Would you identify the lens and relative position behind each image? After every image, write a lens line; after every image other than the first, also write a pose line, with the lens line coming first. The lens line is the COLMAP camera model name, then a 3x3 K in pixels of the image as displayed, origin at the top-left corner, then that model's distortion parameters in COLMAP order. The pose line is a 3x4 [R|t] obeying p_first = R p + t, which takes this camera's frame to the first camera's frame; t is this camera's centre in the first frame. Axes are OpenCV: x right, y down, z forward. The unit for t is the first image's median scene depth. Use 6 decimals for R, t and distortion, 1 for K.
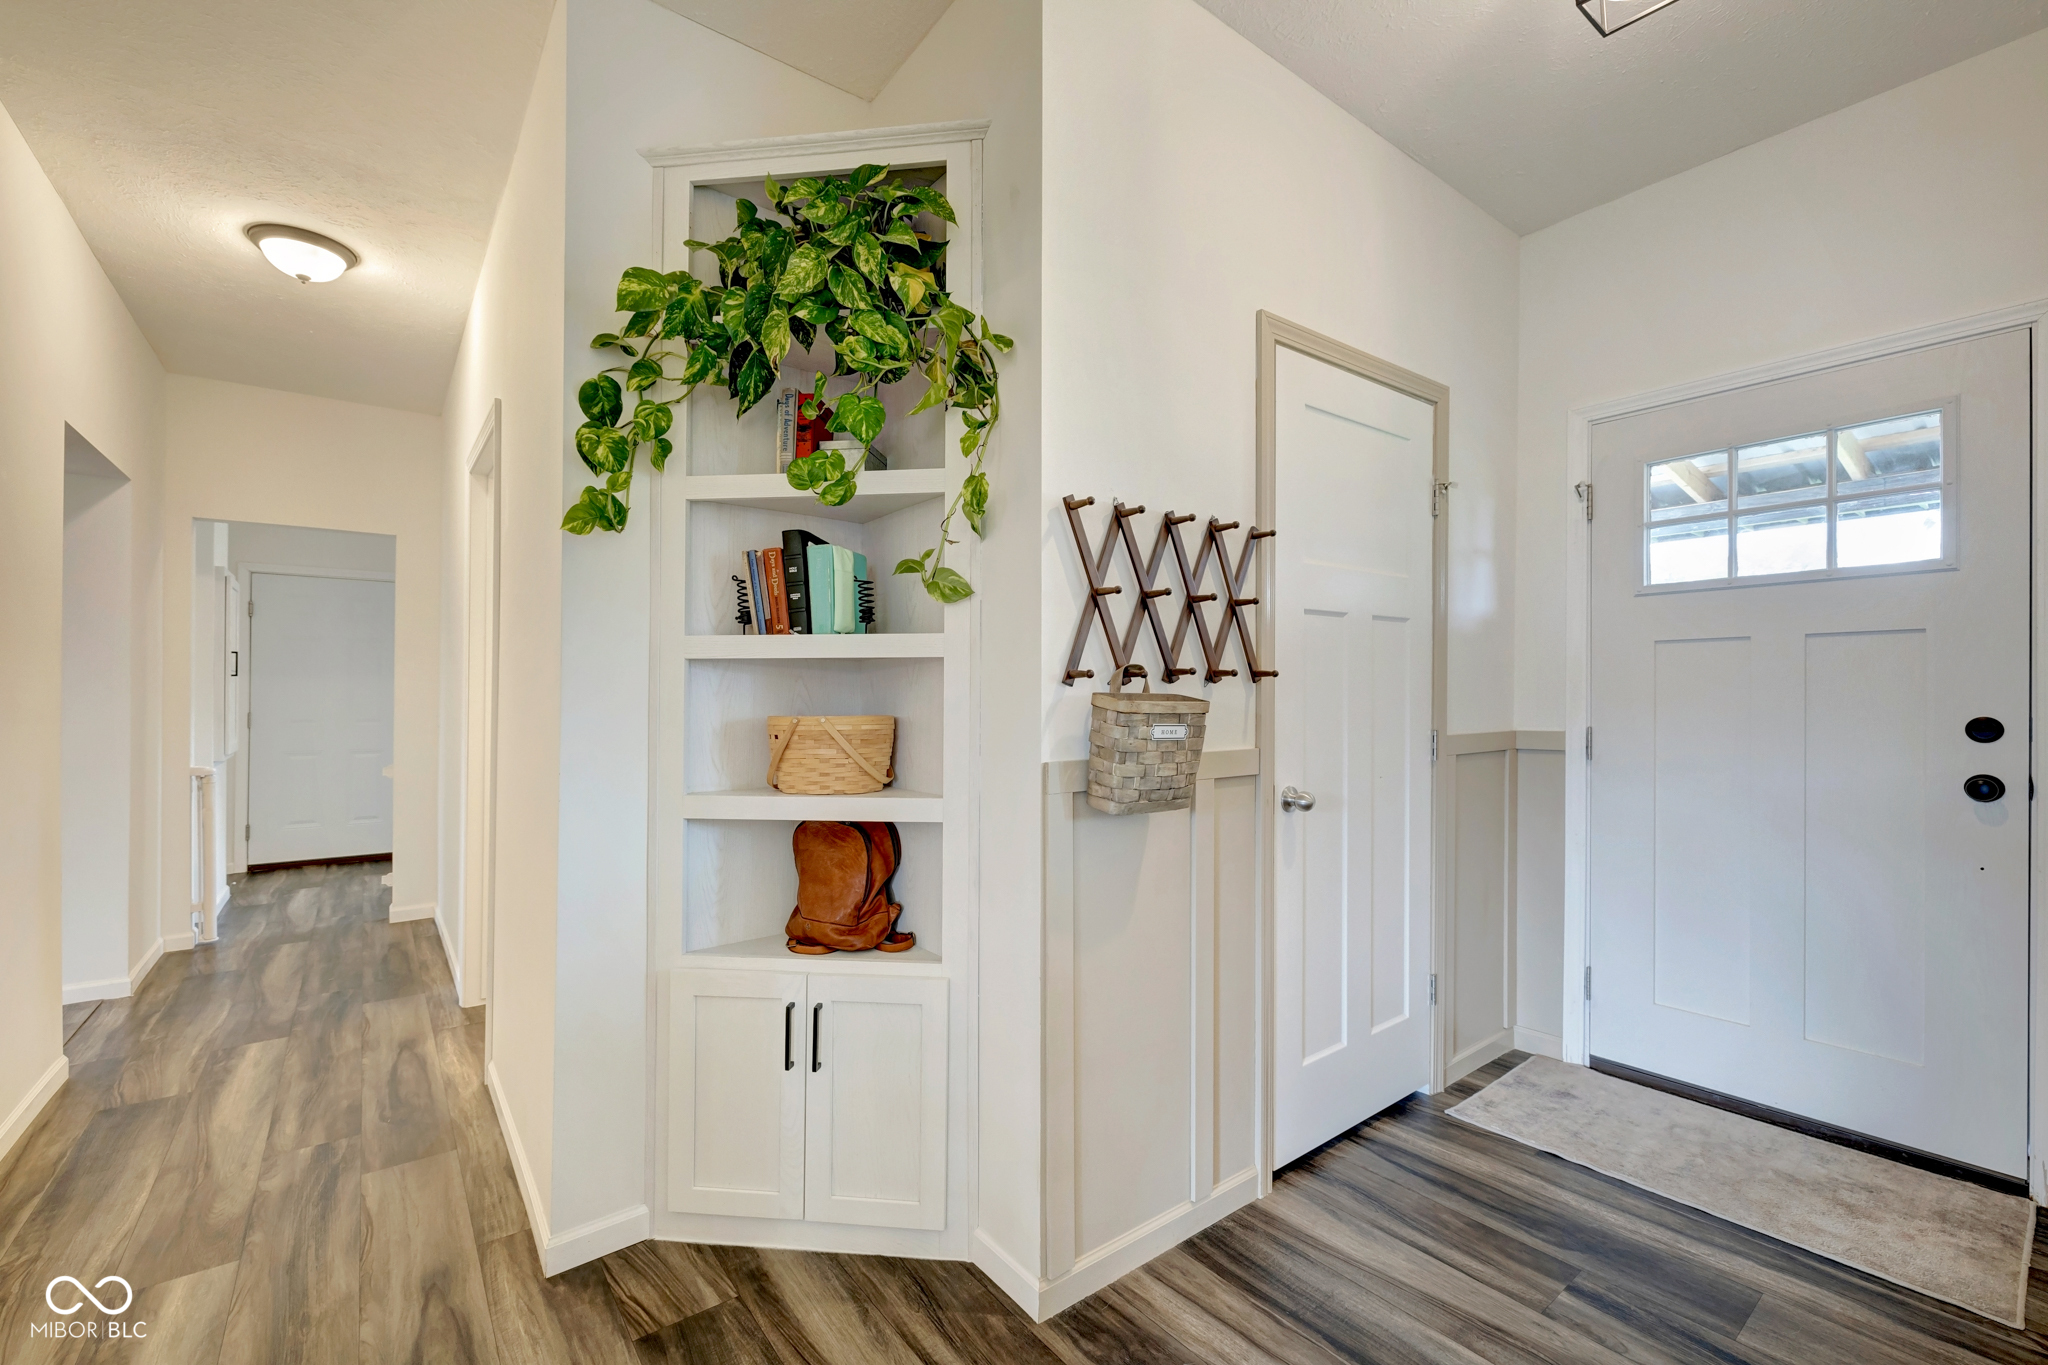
lens RADIAL K [[861.0, 0, 1052.8], [0, 861.0, 677.2], [0, 0, 1]] dist [-0.000460, -0.000453]
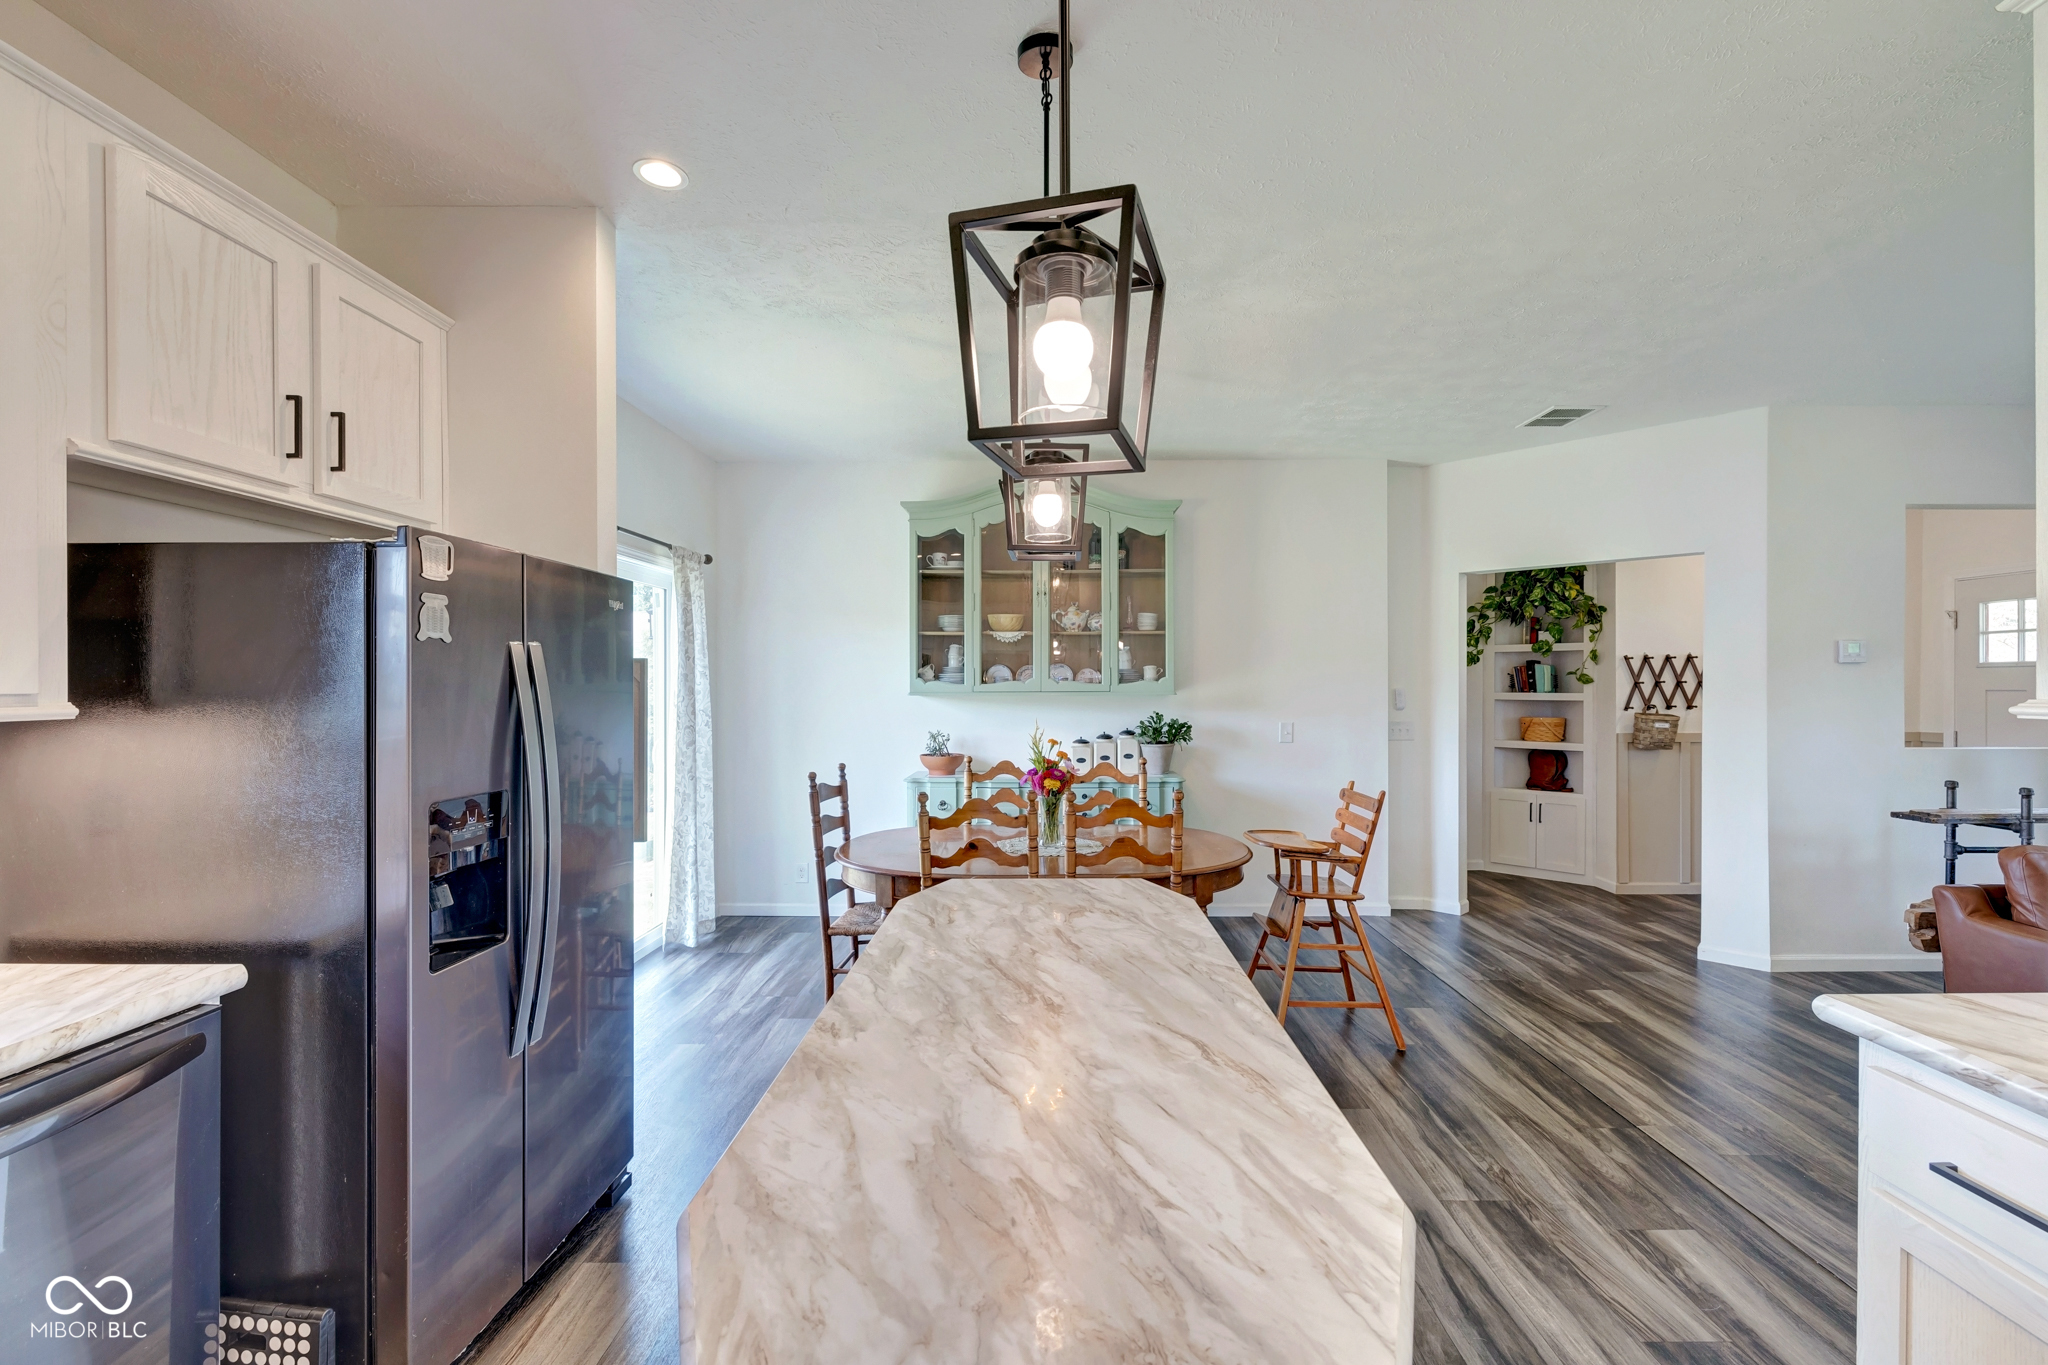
lens RADIAL K [[861.0, 0, 1052.8], [0, 861.0, 677.2], [0, 0, 1]] dist [-0.000460, -0.000453]
pose [[0.779851, -0.003444, -0.625956, 0.350429], [0.006462, 0.999976, 0.002548, -0.134942], [0.625932, -0.006032, 0.779854, -2.829712]]
